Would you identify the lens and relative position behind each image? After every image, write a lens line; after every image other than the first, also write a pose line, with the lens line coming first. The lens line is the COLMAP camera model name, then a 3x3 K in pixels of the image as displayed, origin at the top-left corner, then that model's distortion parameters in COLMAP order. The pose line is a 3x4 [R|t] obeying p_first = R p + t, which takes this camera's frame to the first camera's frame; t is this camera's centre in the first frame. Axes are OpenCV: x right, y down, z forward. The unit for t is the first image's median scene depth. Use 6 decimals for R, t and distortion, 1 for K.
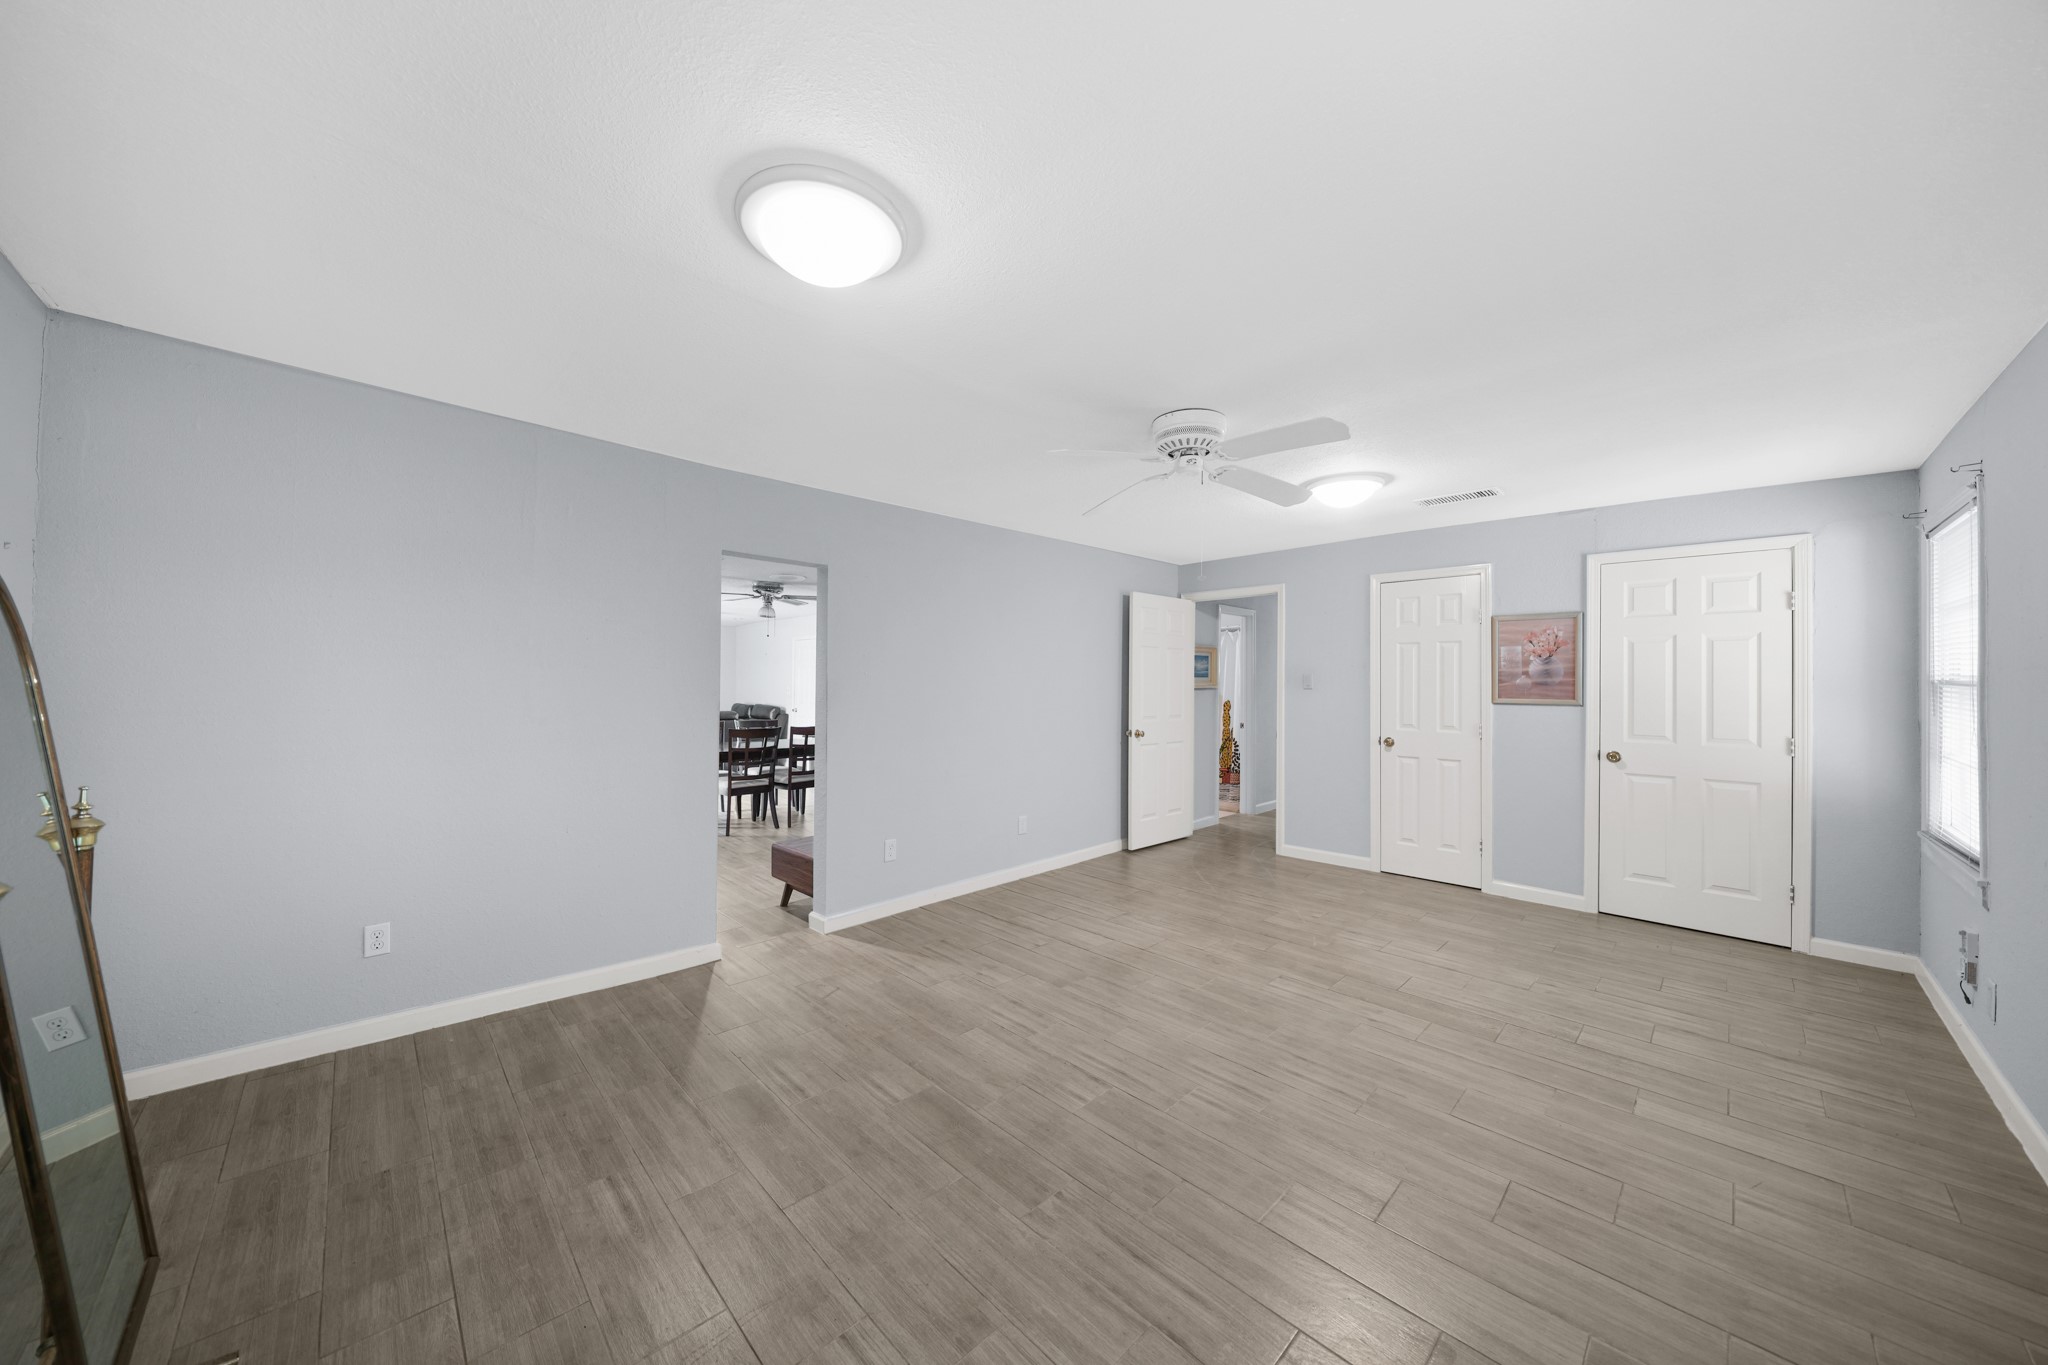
lens RADIAL K [[696.7, 0, 1023.7], [0, 696.7, 680.7], [0, 0, 1]] dist [-0.002082, -0.000069]
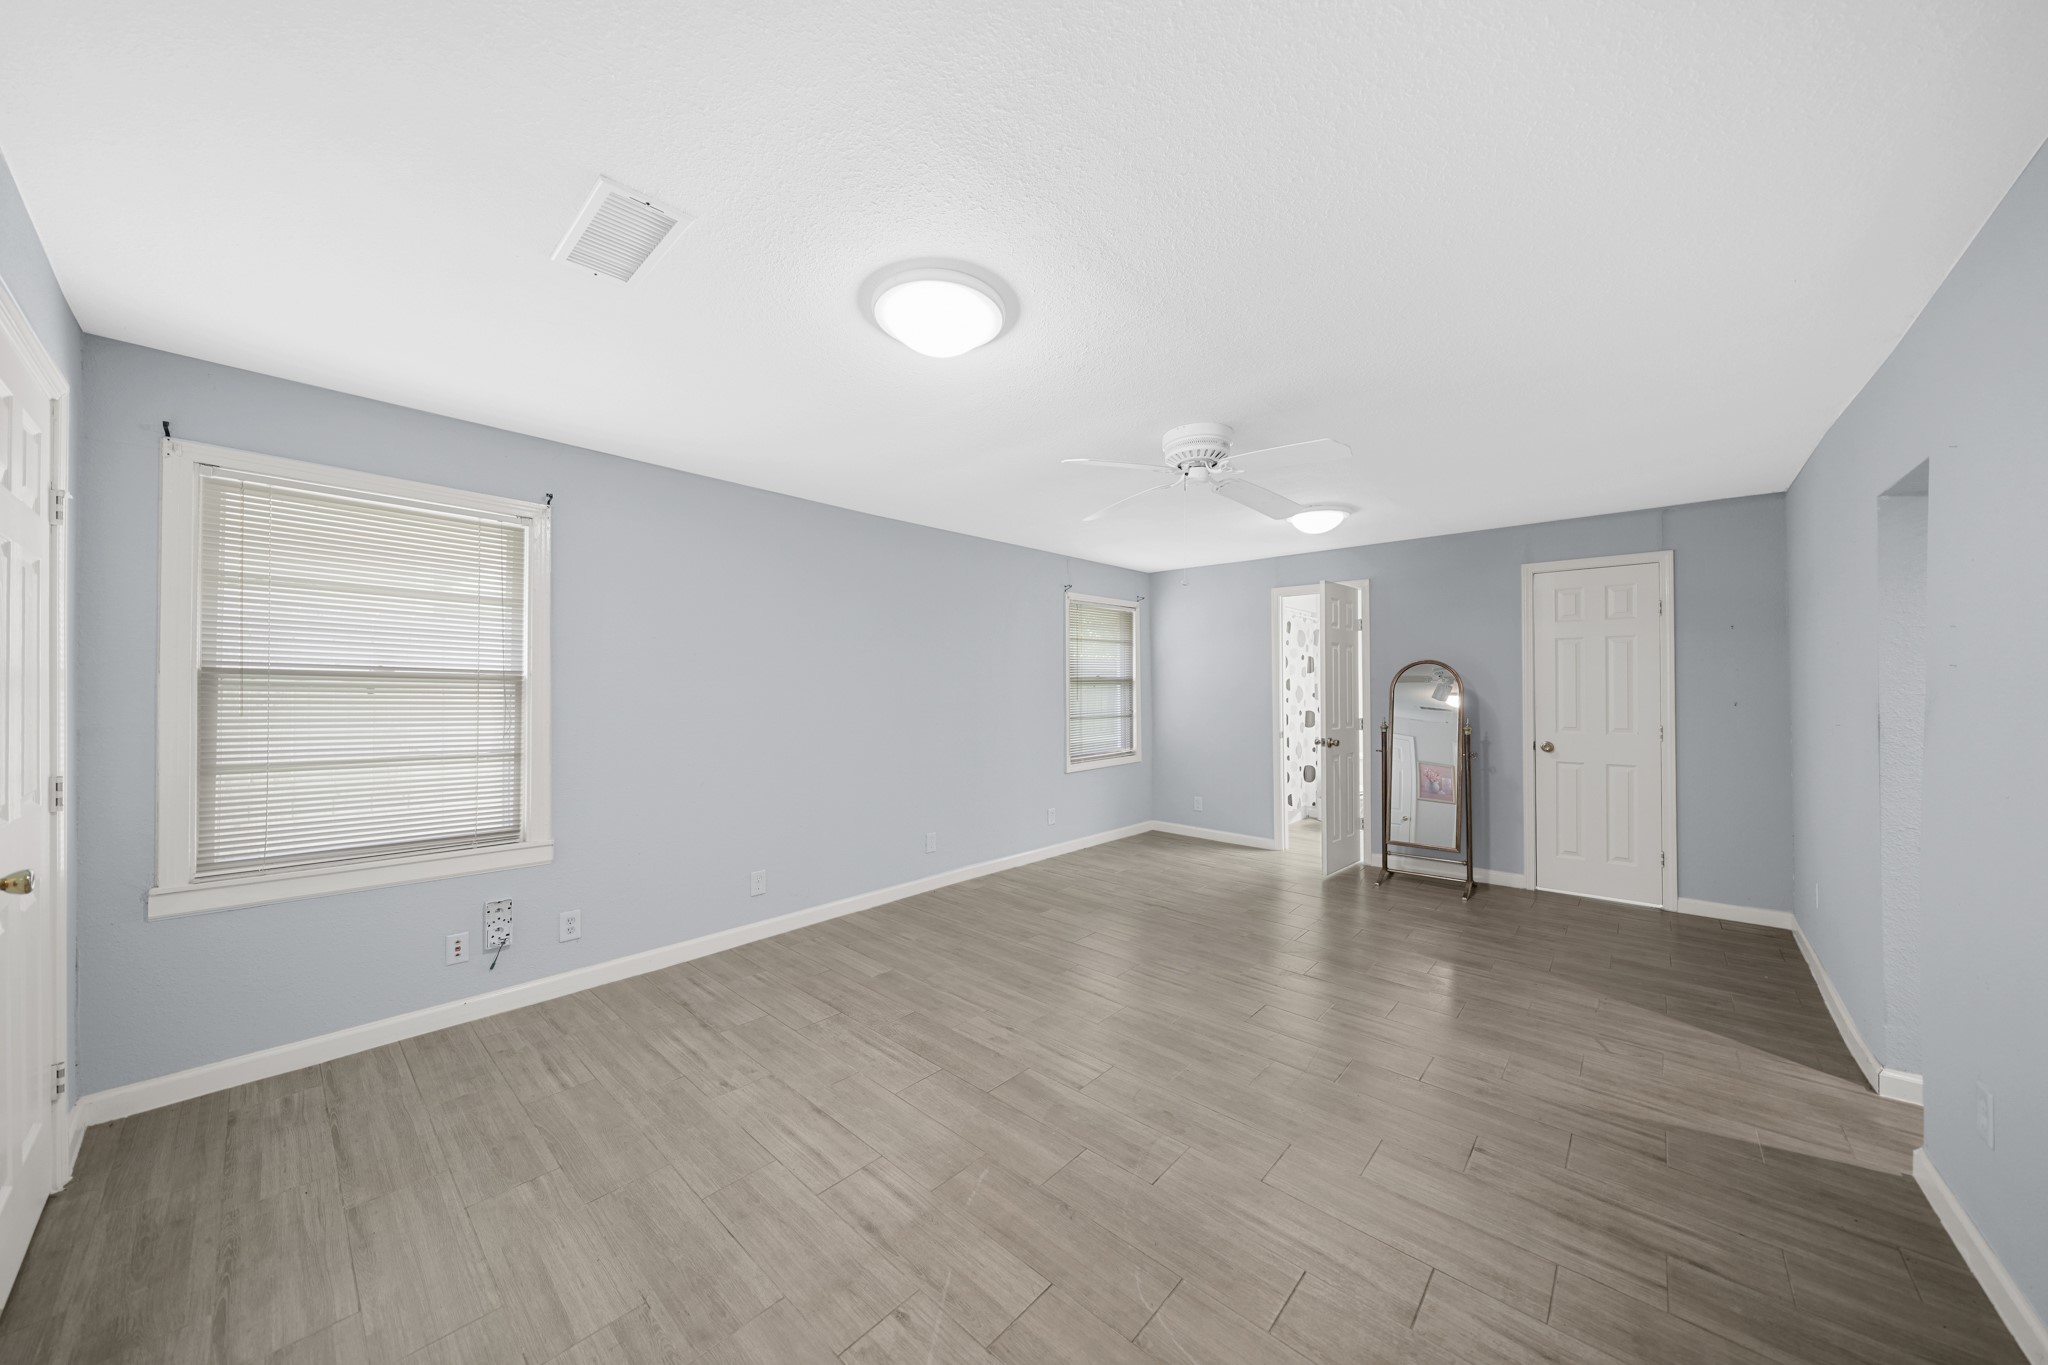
lens RADIAL K [[696.7, 0, 1023.2], [0, 696.7, 686.3], [0, 0, 1]] dist [-0.002082, -0.000069]
pose [[-0.997664, -0.012550, -0.067143, 0.523862], [-0.011975, 0.999888, -0.008967, 0.016917], [0.067248, -0.008142, -0.997703, 1.870345]]
